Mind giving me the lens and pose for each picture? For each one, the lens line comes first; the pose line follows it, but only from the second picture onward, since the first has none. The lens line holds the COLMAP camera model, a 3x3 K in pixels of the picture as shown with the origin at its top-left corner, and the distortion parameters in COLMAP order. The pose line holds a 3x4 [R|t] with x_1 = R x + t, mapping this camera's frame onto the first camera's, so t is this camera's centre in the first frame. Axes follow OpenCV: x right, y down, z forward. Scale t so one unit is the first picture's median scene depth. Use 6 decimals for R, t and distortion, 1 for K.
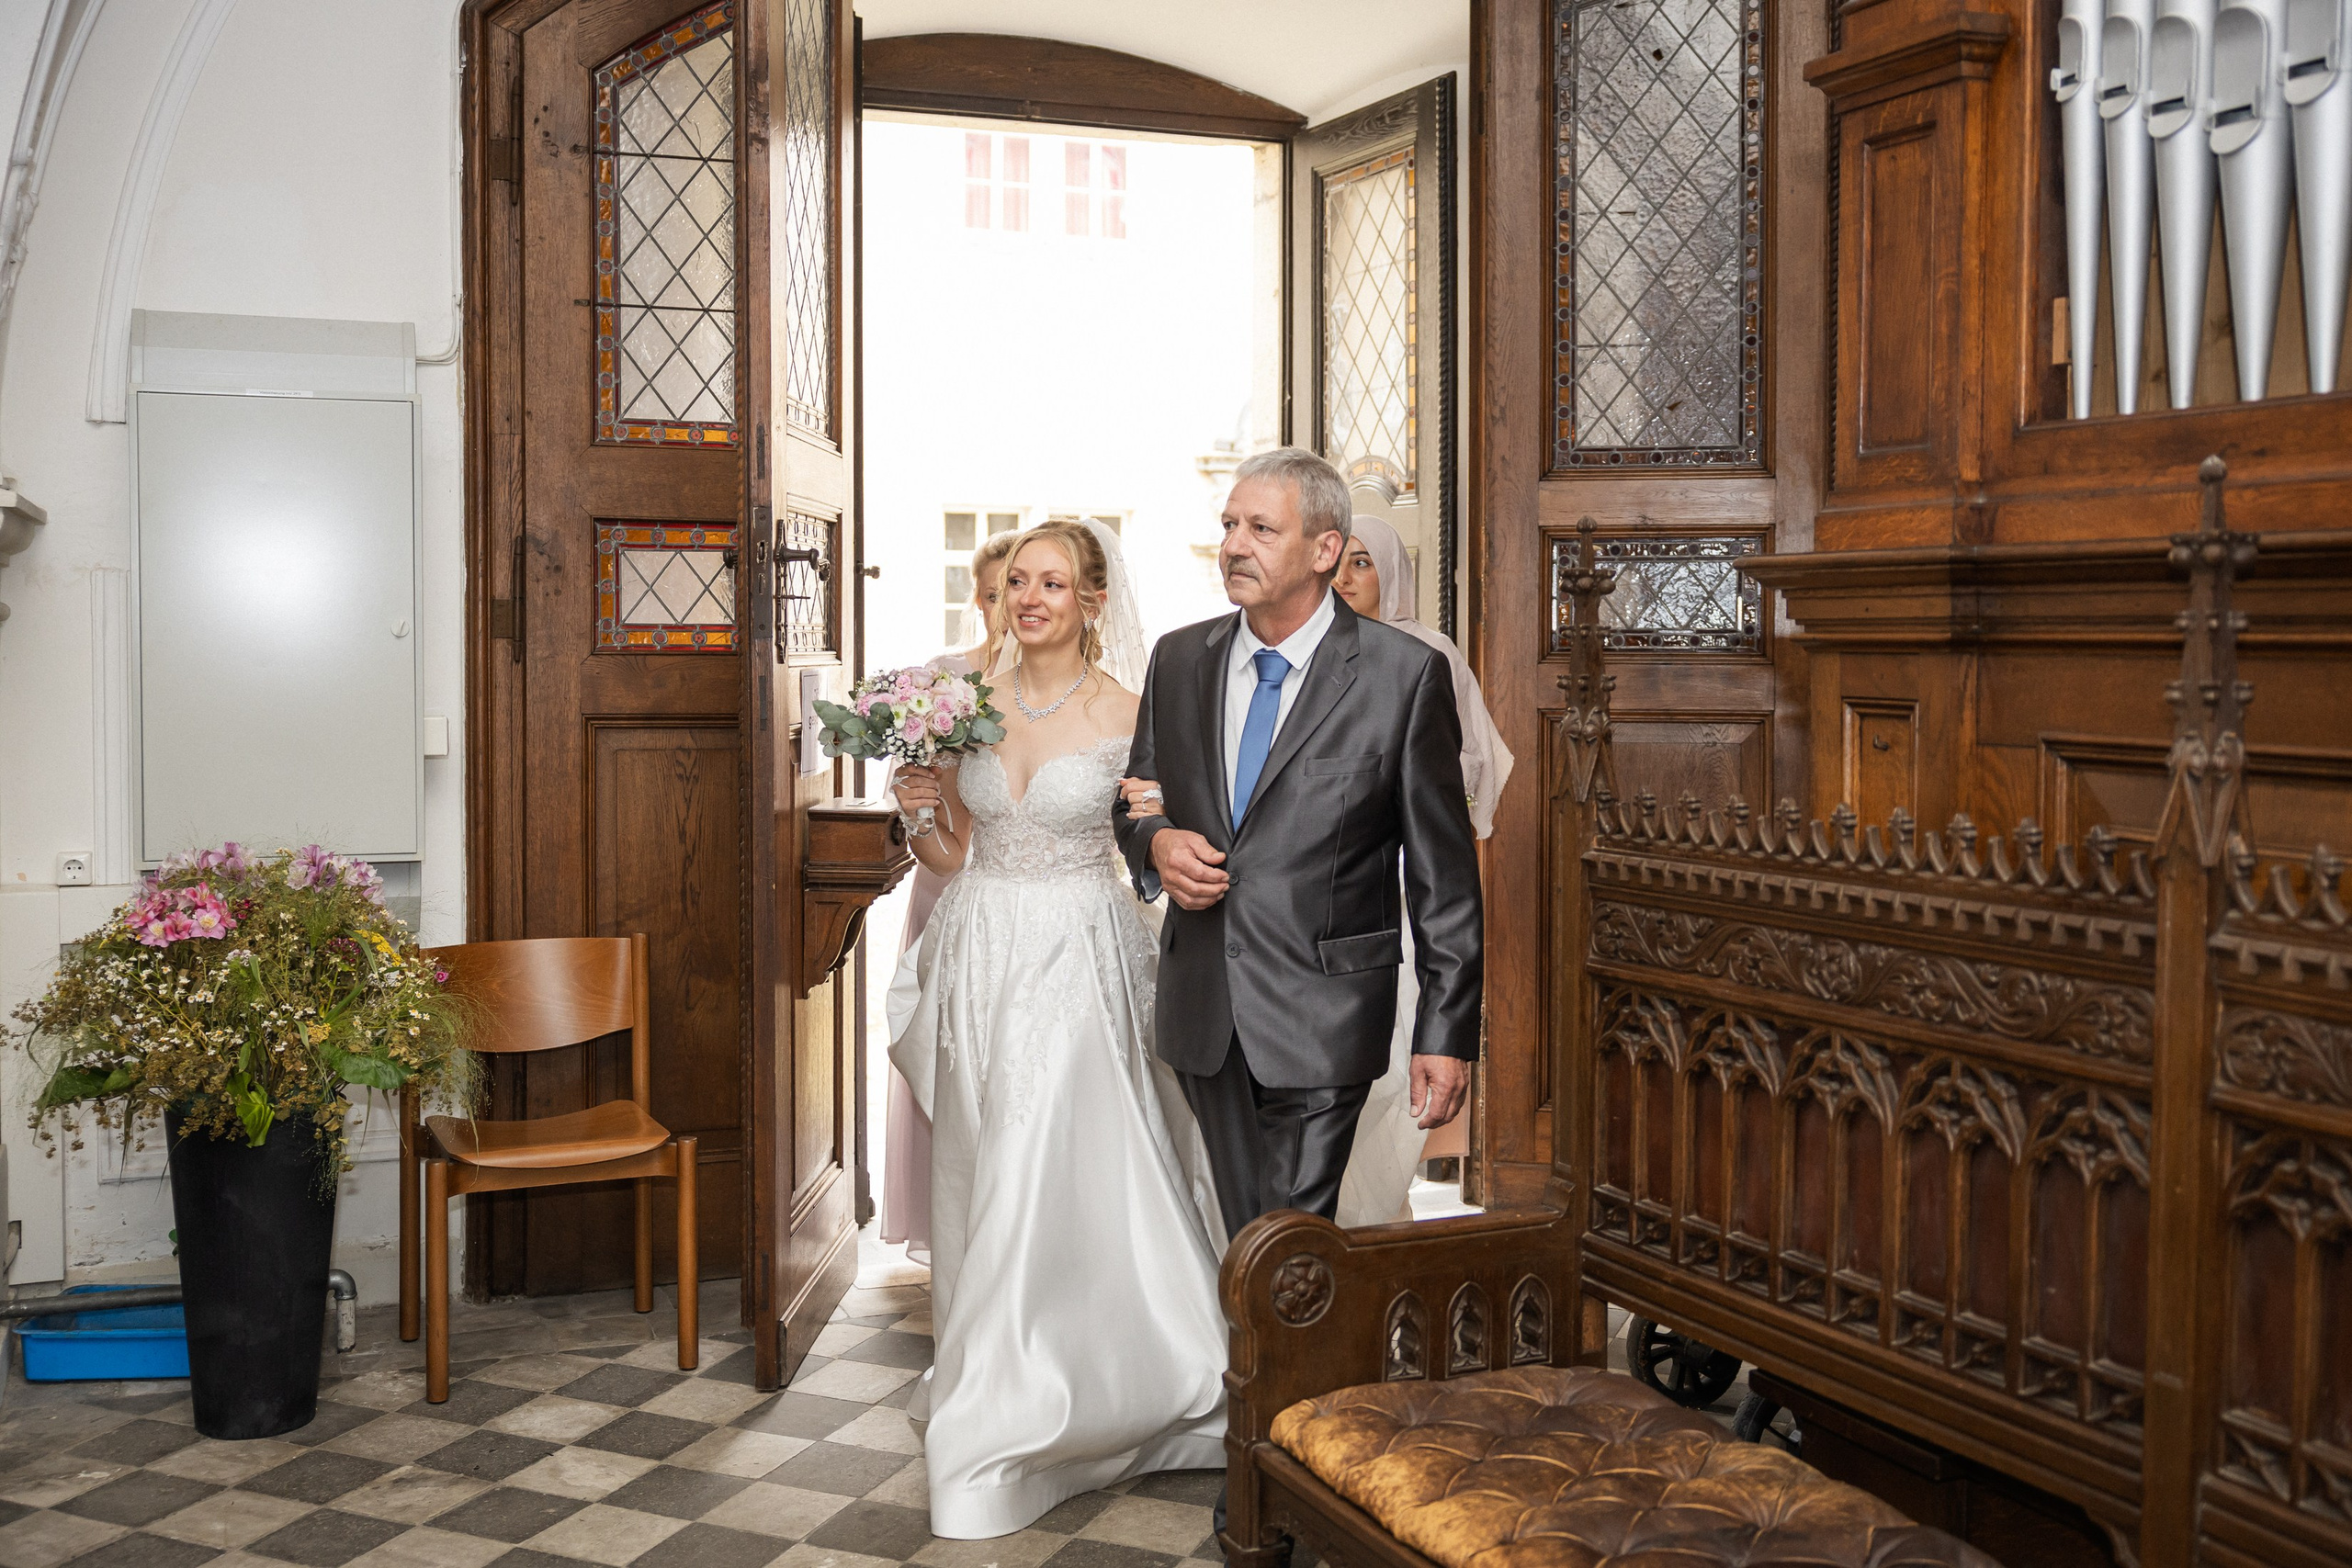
lens RADIAL K [[2558.1, 0, 1176.0], [0, 2558.1, 784.0], [0, 0, 1]] dist [0.004353, 0.004752]
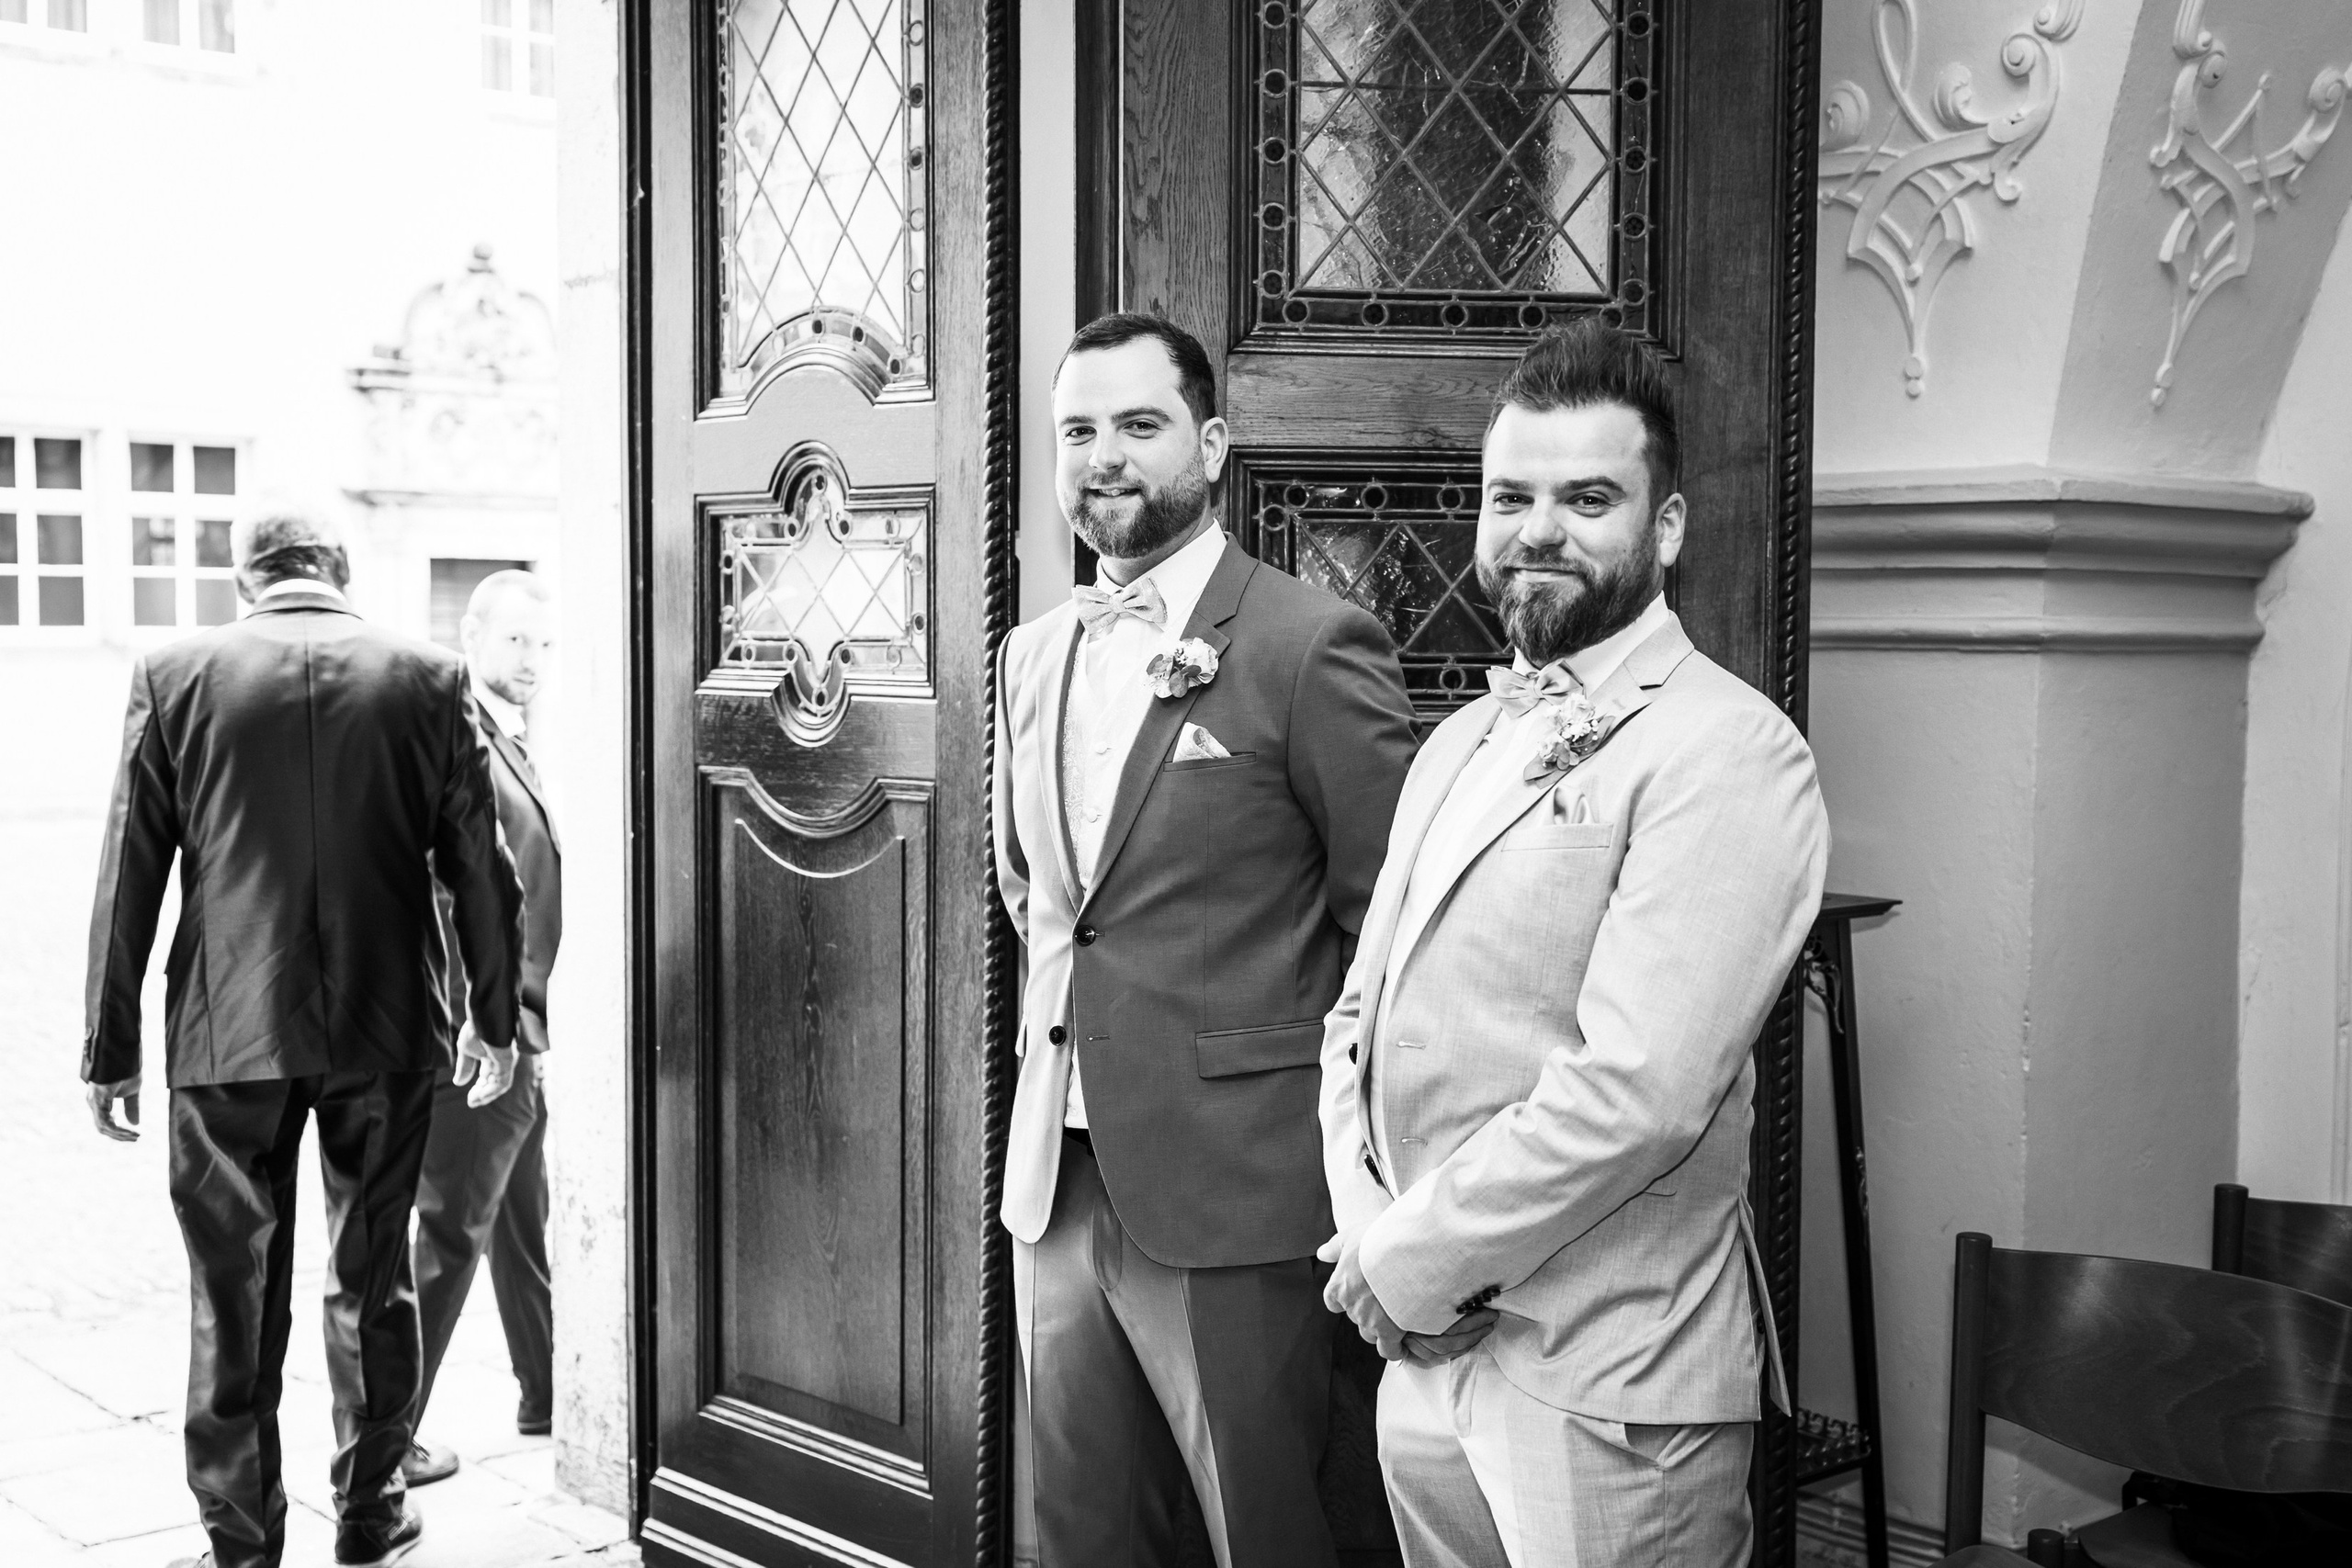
lens RADIAL K [[2558.1, 0, 1176.0], [0, 2558.1, 784.0], [0, 0, 1]] dist [0.004353, 0.004752]
pose [[0.942666, -0.021773, 0.333026, -0.030878], [0.016132, 0.999676, 0.019695, -0.041672], [-0.333347, -0.013194, 0.942712, 0.493469]]
